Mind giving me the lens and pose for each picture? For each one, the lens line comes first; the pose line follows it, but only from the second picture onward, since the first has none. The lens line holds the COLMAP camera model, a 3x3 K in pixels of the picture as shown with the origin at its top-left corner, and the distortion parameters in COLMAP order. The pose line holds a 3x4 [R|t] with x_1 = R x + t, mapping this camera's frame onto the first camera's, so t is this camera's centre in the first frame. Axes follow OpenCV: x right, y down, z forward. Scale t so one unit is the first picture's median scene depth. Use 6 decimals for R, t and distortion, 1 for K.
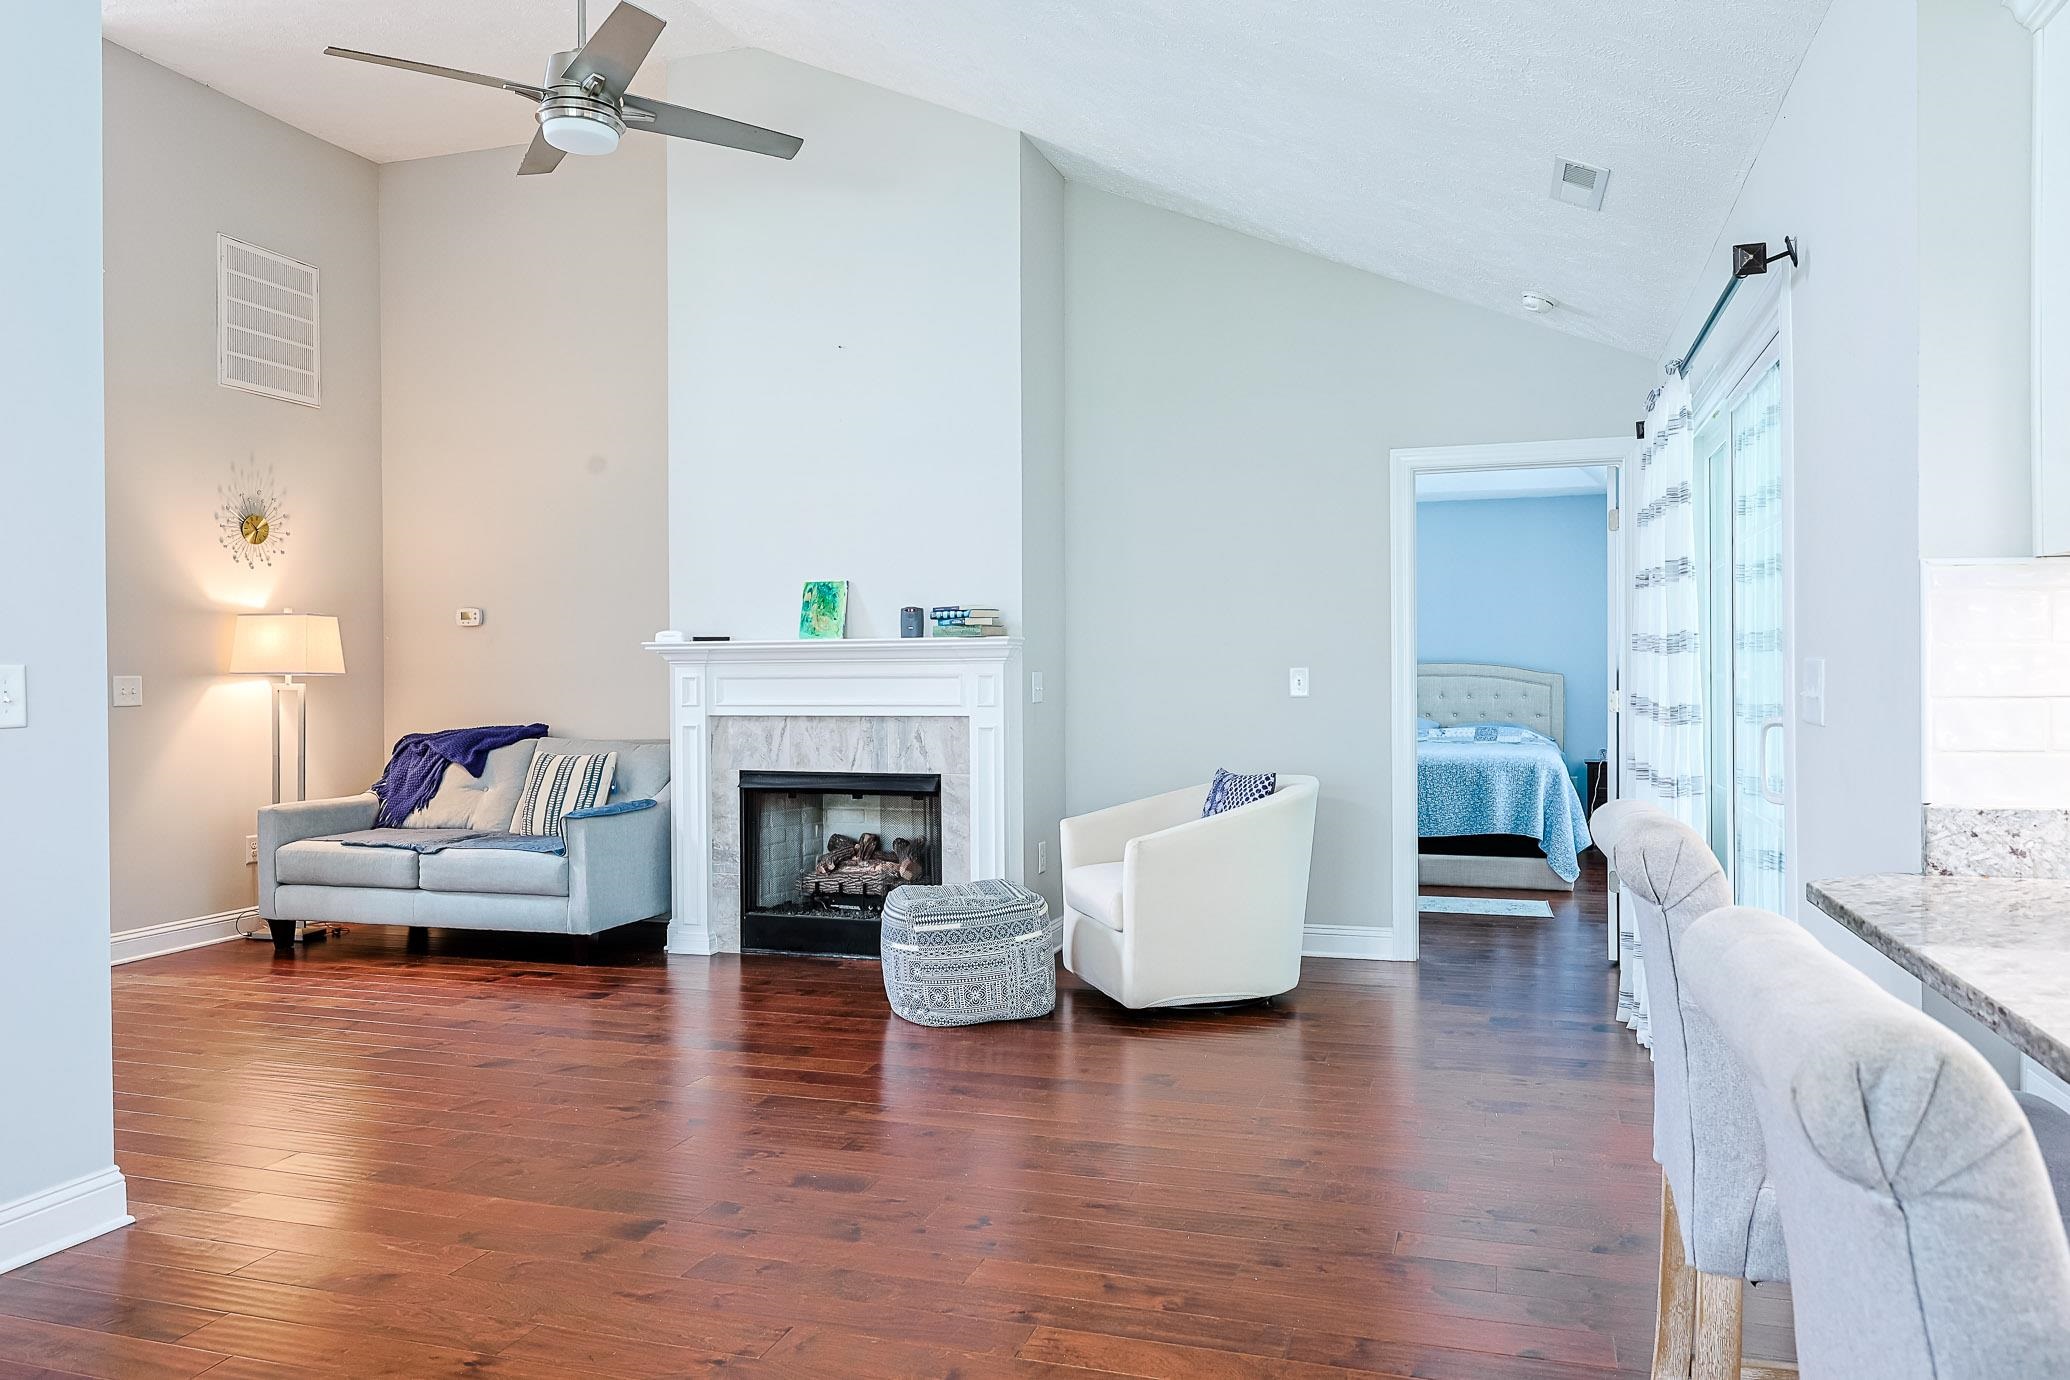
lens RADIAL K [[1416.6, 0, 1052.9], [0, 1416.6, 693.2], [0, 0, 1]] dist [0.006216, -0.000548]
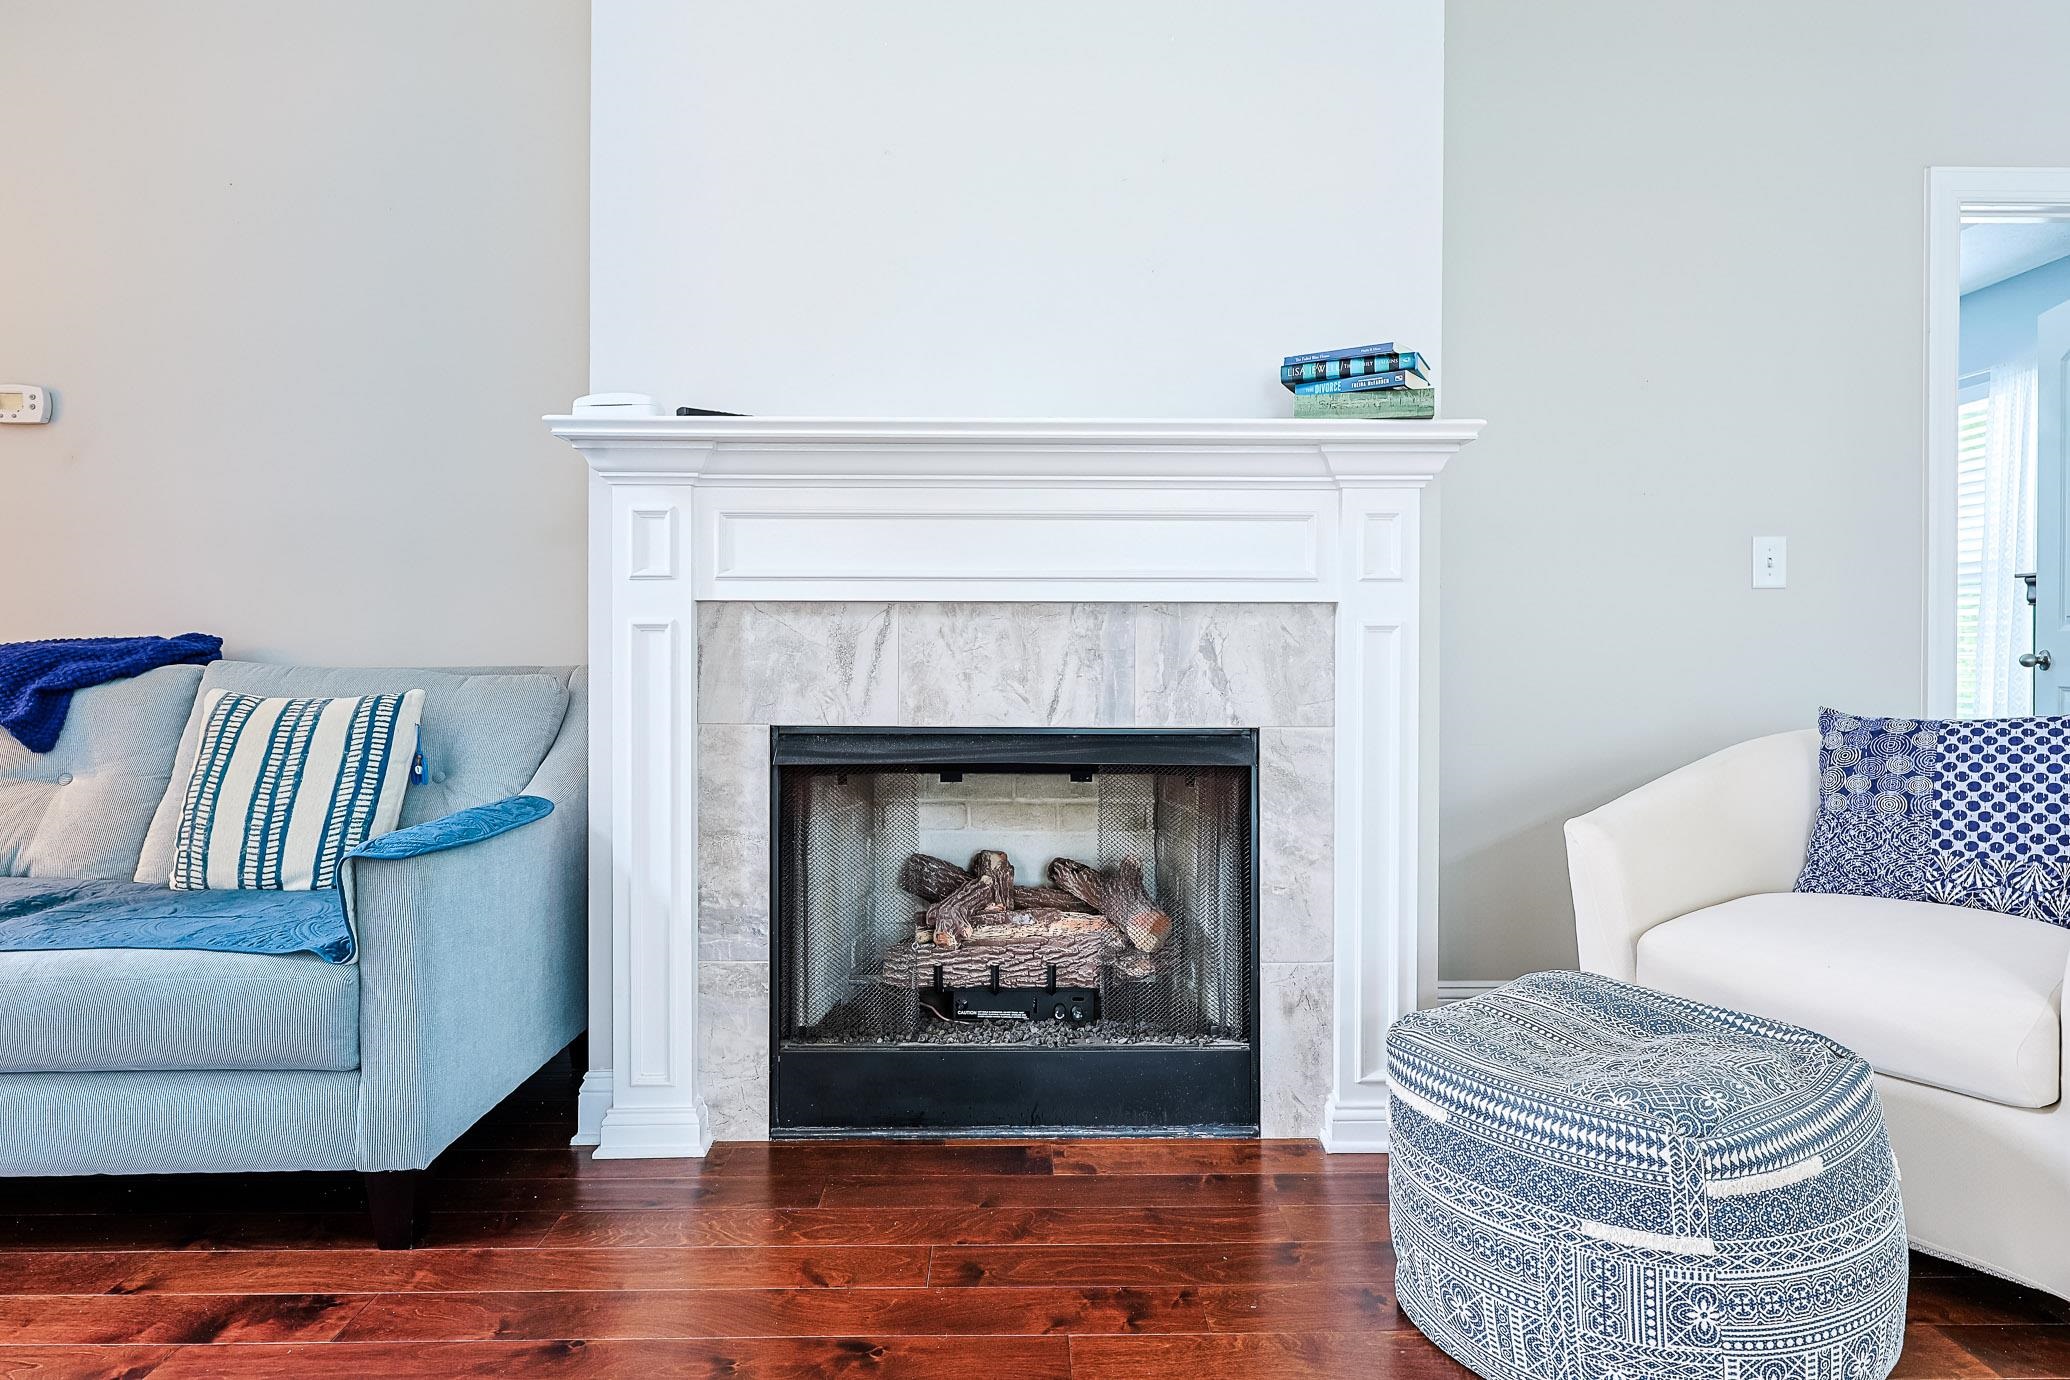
lens RADIAL K [[1193.2, 0, 1010.9], [0, 1193.2, 665.7], [0, 0, 1]] dist [-0.004173, 0.002452]
pose [[0.947817, 0.005363, 0.318771, -0.268564], [-0.004328, 0.999983, -0.003956, 0.036864], [-0.318786, 0.002369, 0.947824, 0.624301]]
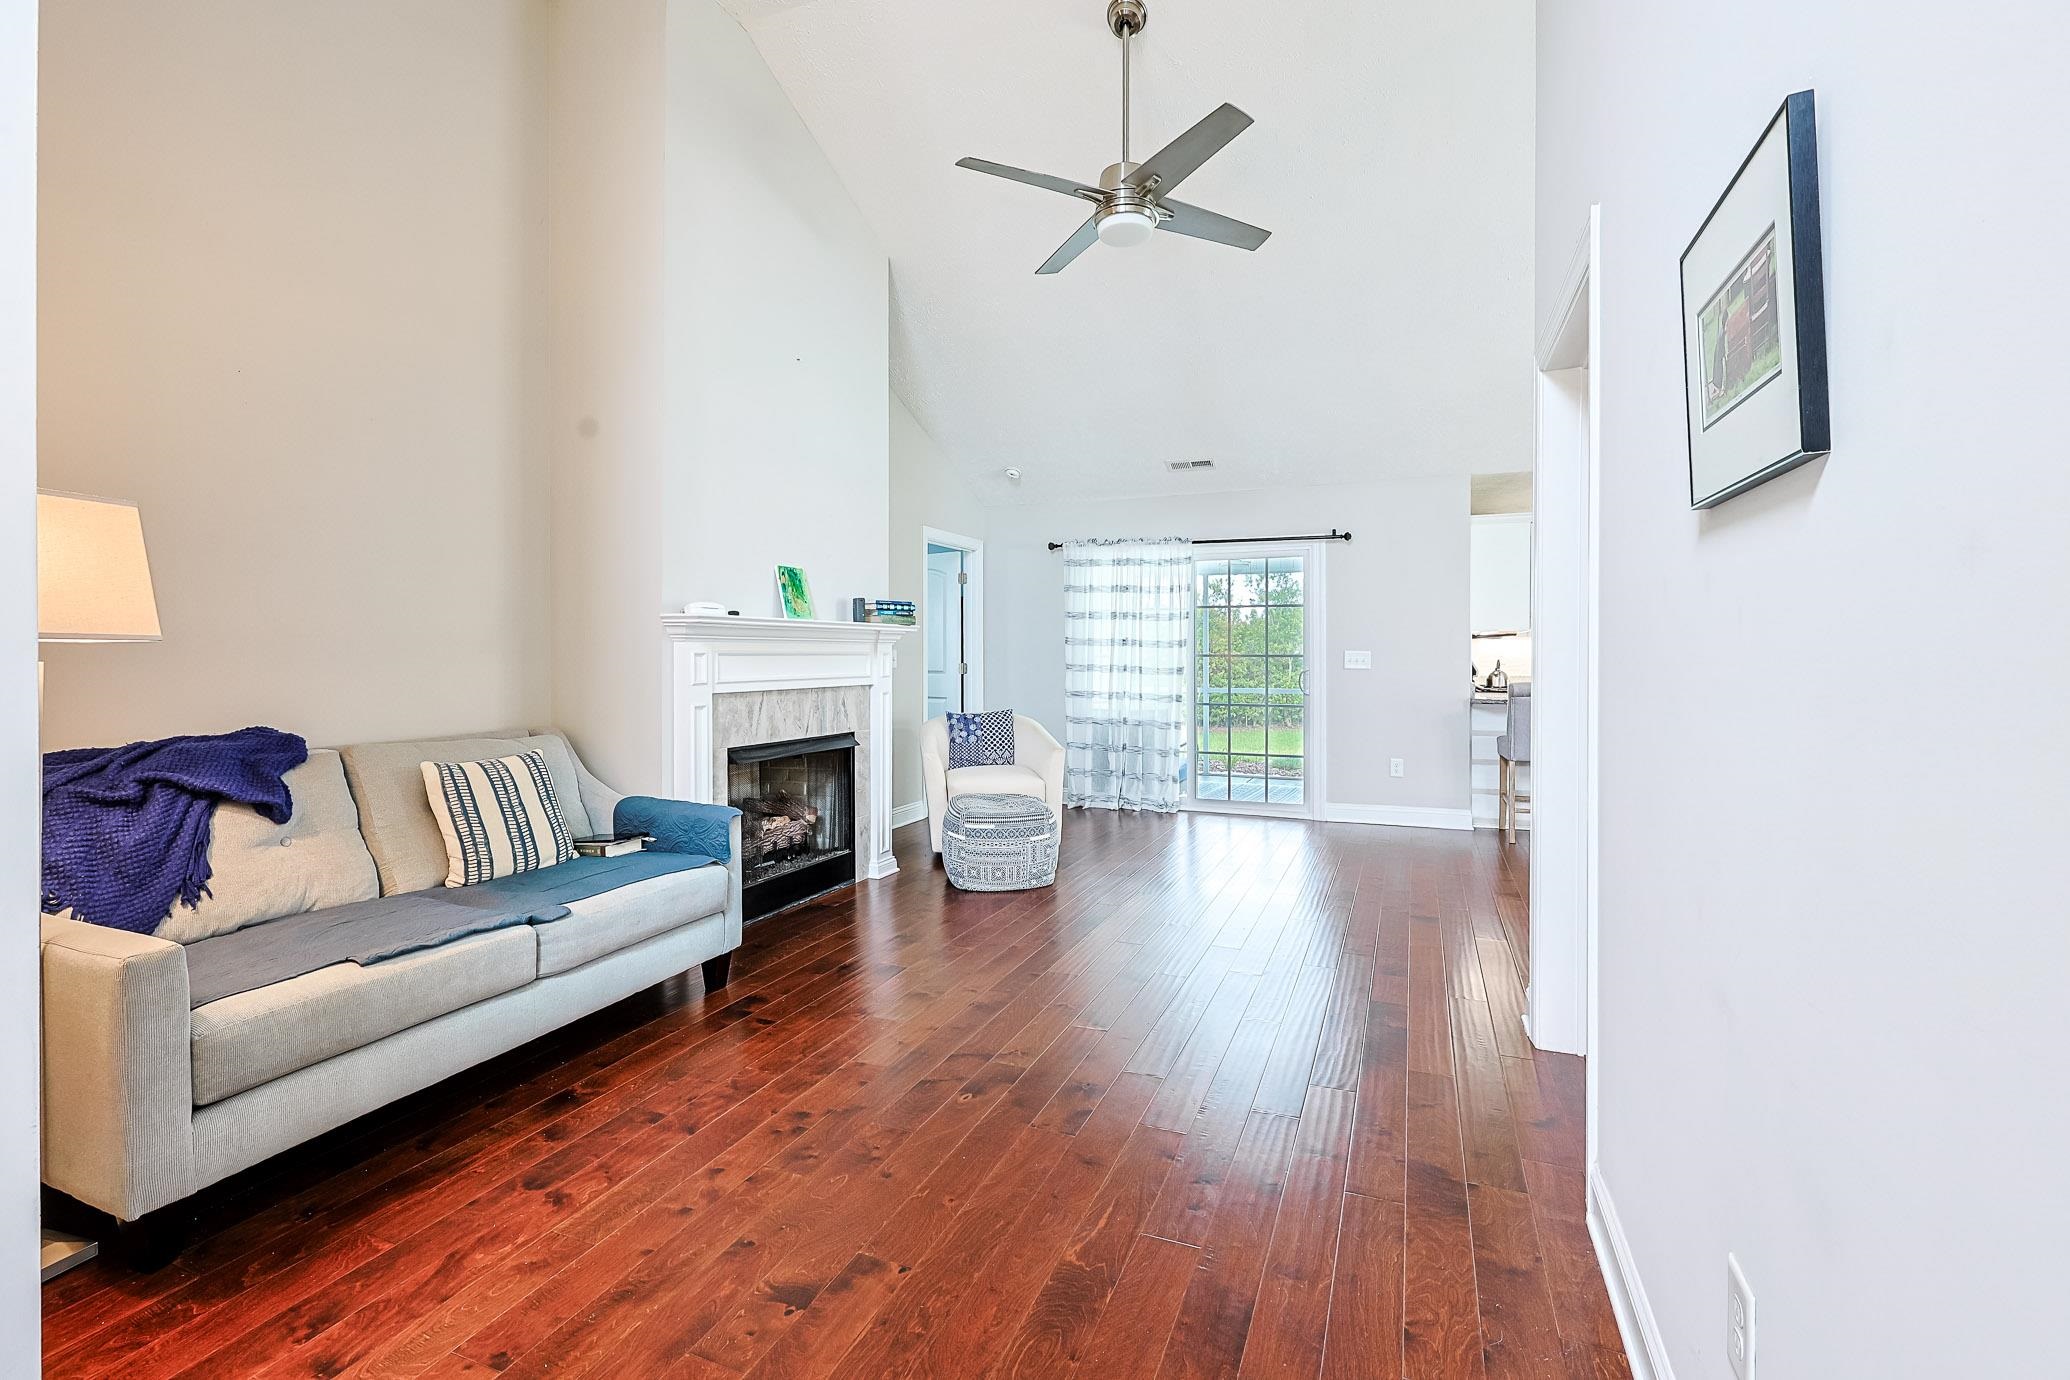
lens RADIAL K [[884.4, 0, 1037.3], [0, 884.4, 668.3], [0, 0, 1]] dist [-0.005383, -0.000036]
pose [[0.095029, -0.008111, 0.995441, -0.808660], [0.011069, 0.999914, 0.007091, -0.002851], [-0.995413, 0.010345, 0.095111, 0.727795]]
